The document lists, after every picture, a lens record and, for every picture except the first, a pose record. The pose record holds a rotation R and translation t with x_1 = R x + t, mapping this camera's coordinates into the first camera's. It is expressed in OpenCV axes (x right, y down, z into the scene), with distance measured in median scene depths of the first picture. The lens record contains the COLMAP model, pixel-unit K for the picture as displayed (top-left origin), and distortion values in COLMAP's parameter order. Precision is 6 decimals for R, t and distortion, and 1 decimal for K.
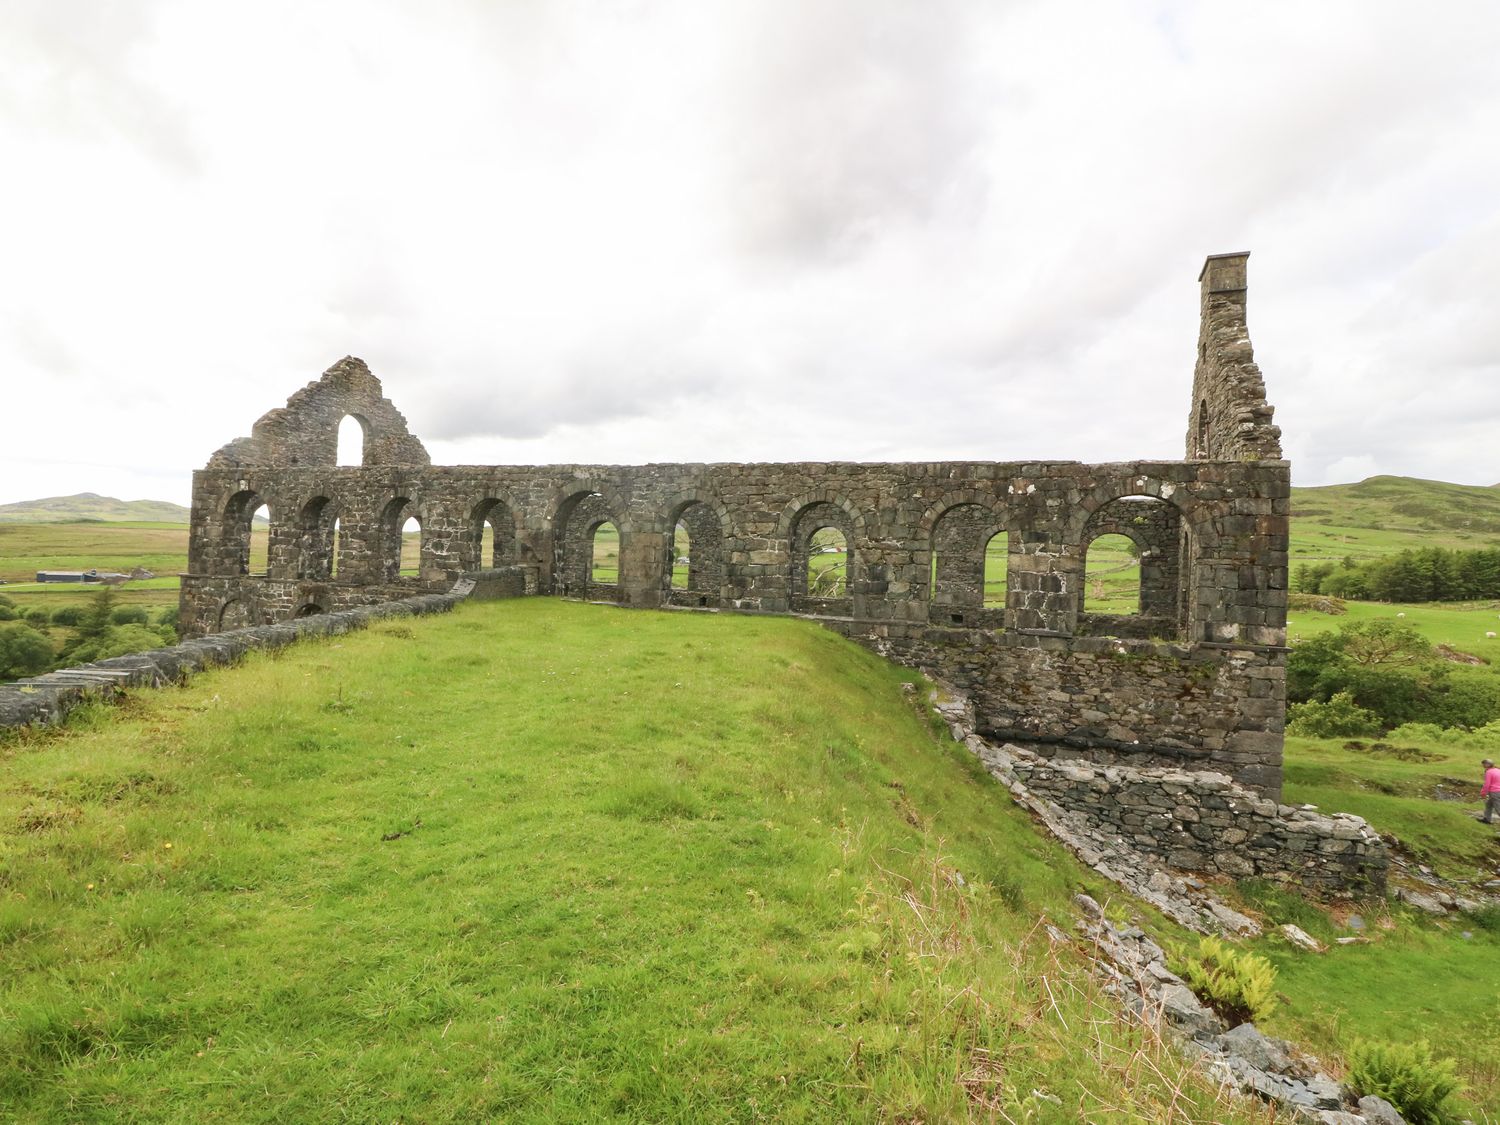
lens RADIAL K [[783.8, 0, 756.0], [0, 783.8, 551.7], [0, 0, 1]] dist [-0.002033, -0.002450]
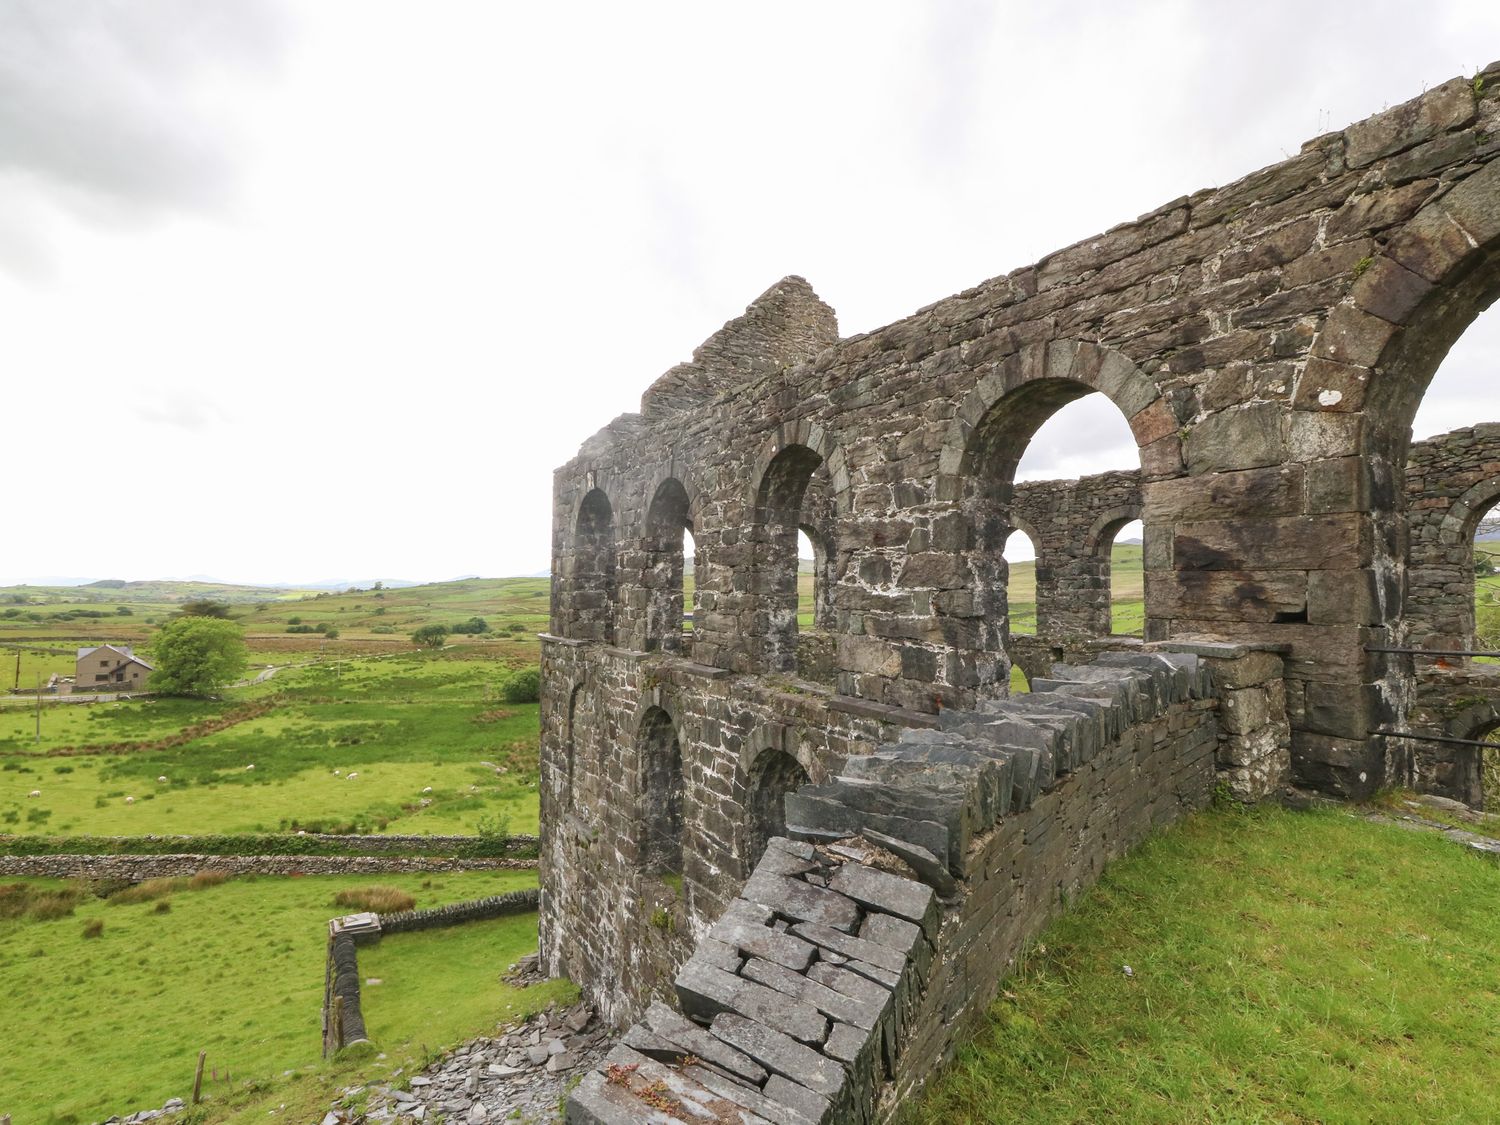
lens RADIAL K [[783.8, 0, 759.6], [0, 783.8, 554.0], [0, 0, 1]] dist [-0.002033, -0.002450]
pose [[0.793928, -0.056248, -0.605405, -0.268854], [0.030860, 0.998156, -0.052268, 0.001937], [0.607229, 0.022814, 0.794199, 0.778424]]
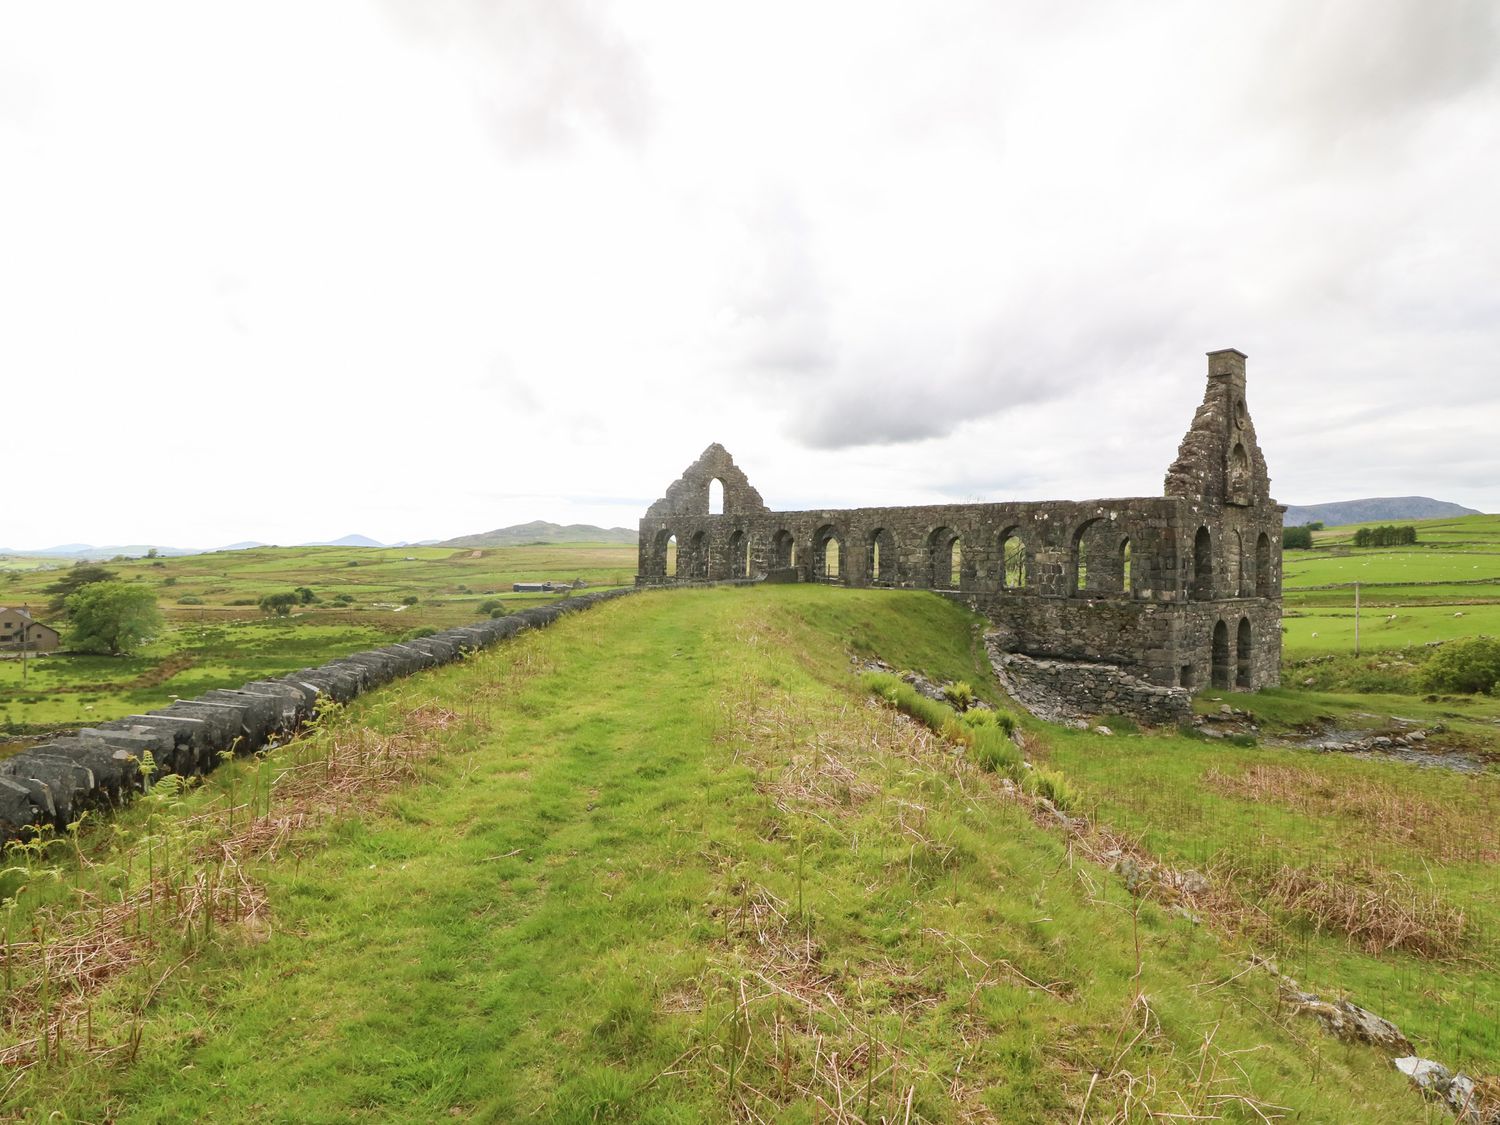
lens RADIAL K [[783.8, 0, 751.2], [0, 783.8, 558.8], [0, 0, 1]] dist [-0.002033, -0.002450]
pose [[0.900665, -0.023949, -0.433853, 0.407747], [0.024242, 0.999694, -0.004858, 0.006837], [0.433837, -0.006142, 0.900971, -0.710790]]
